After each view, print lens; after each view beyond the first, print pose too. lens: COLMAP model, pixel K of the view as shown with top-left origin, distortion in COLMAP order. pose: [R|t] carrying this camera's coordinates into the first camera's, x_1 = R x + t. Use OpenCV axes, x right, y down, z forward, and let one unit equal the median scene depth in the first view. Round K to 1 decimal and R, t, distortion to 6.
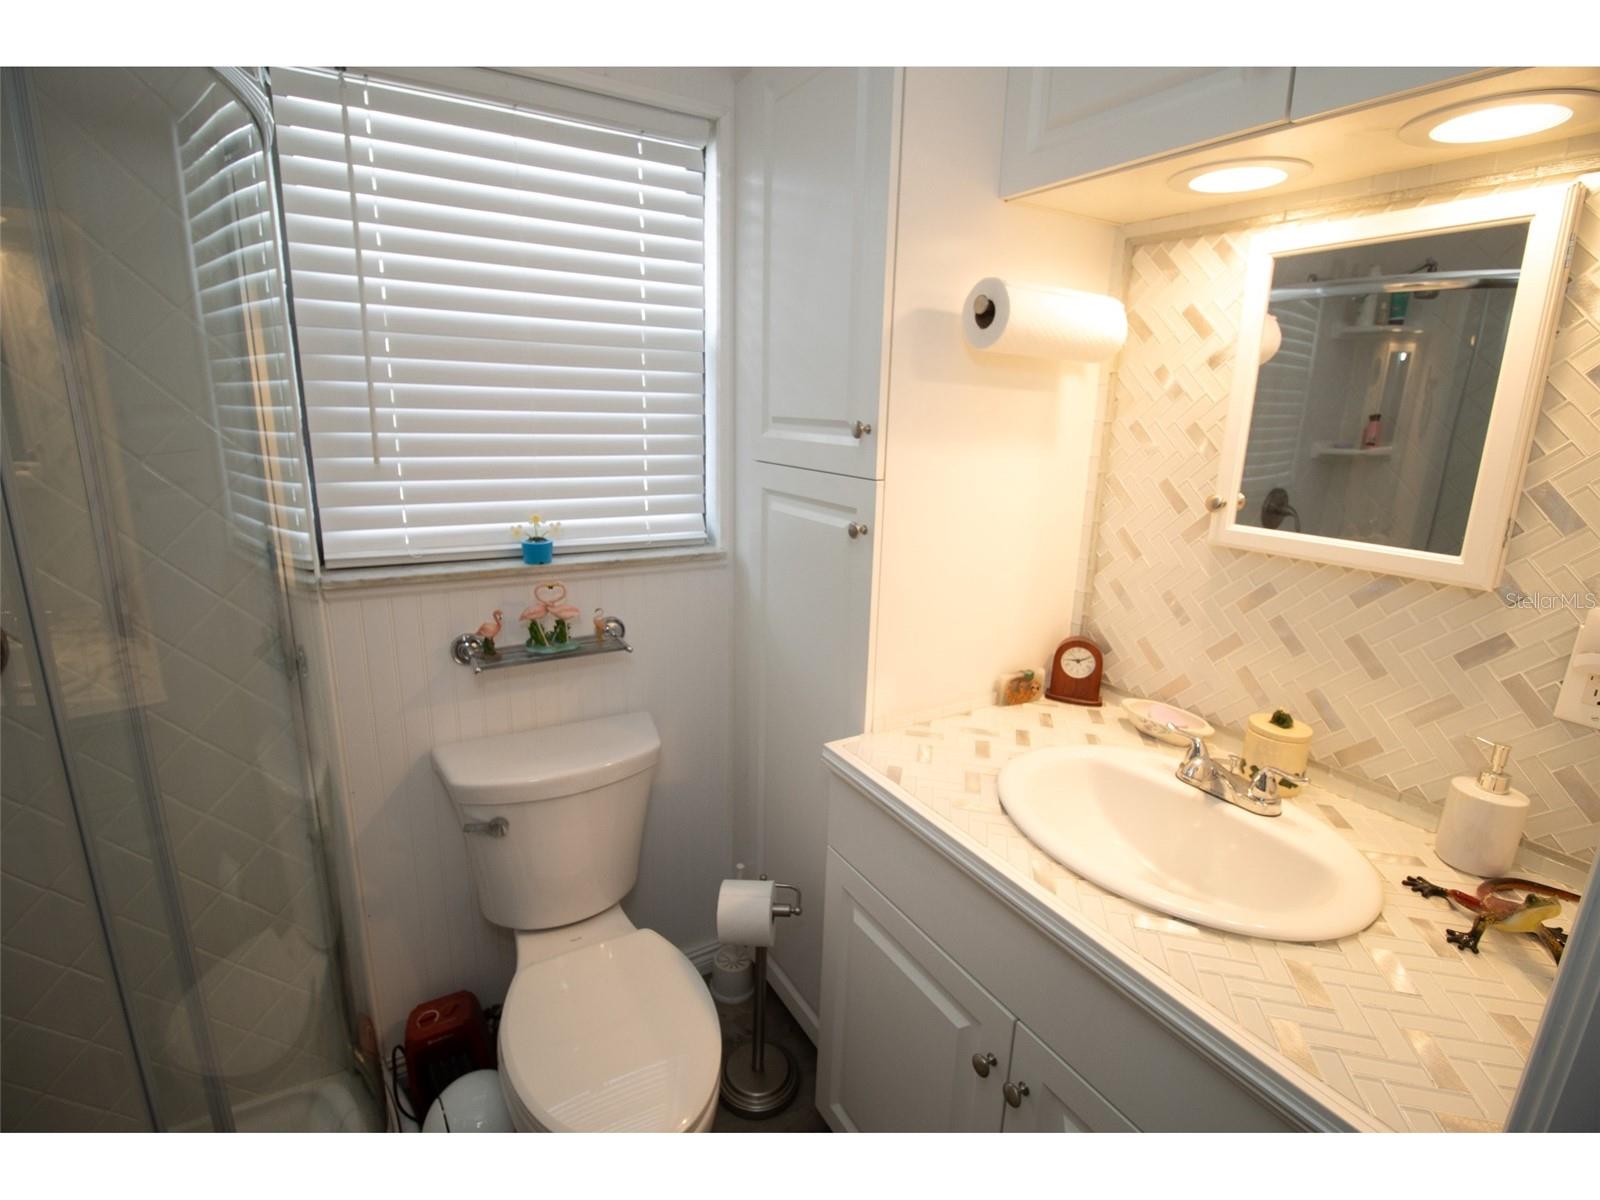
lens RADIAL K [[741.9, 0, 795.1], [0, 741.9, 591.7], [0, 0, 1]] dist [-0.001368, -0.012003]
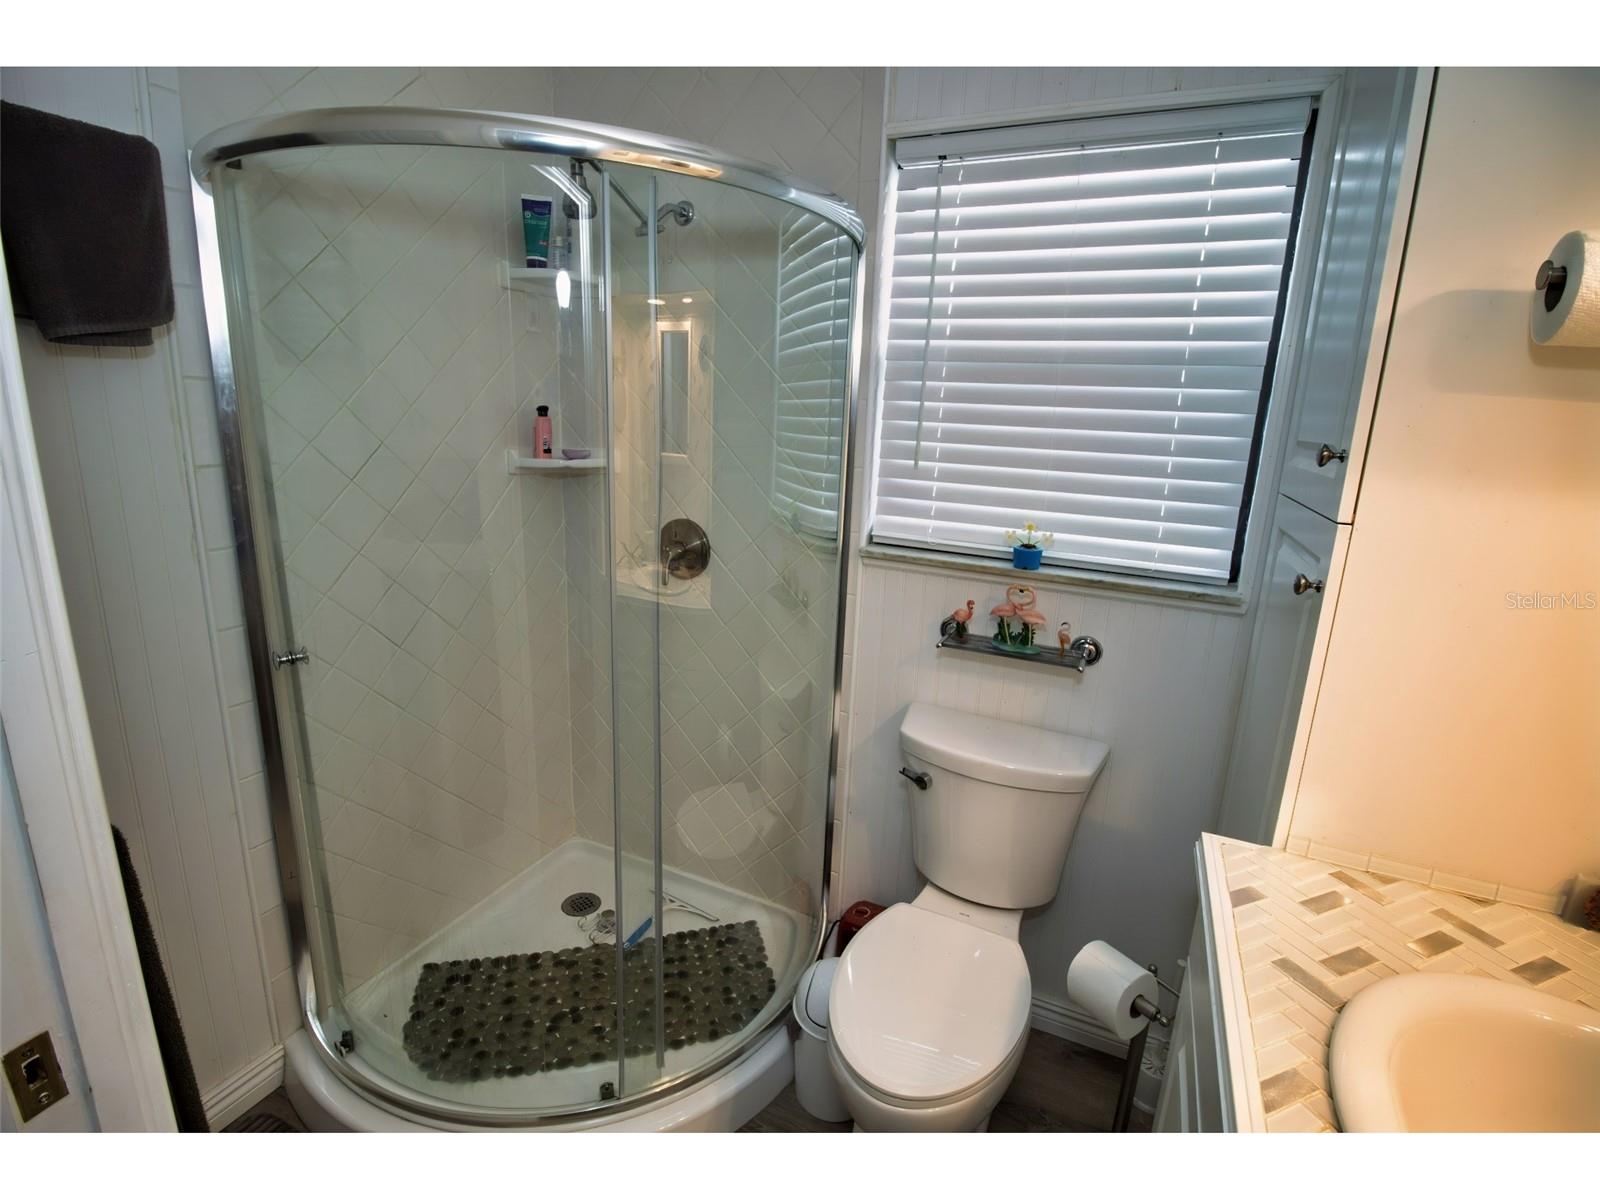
lens RADIAL K [[741.9, 0, 795.1], [0, 741.9, 591.7], [0, 0, 1]] dist [-0.001368, -0.012003]
pose [[0.568543, 0.192869, -0.799725, 0.339919], [-0.222560, 0.971938, 0.076179, -0.013827], [0.791976, 0.134676, 0.595513, 0.103027]]
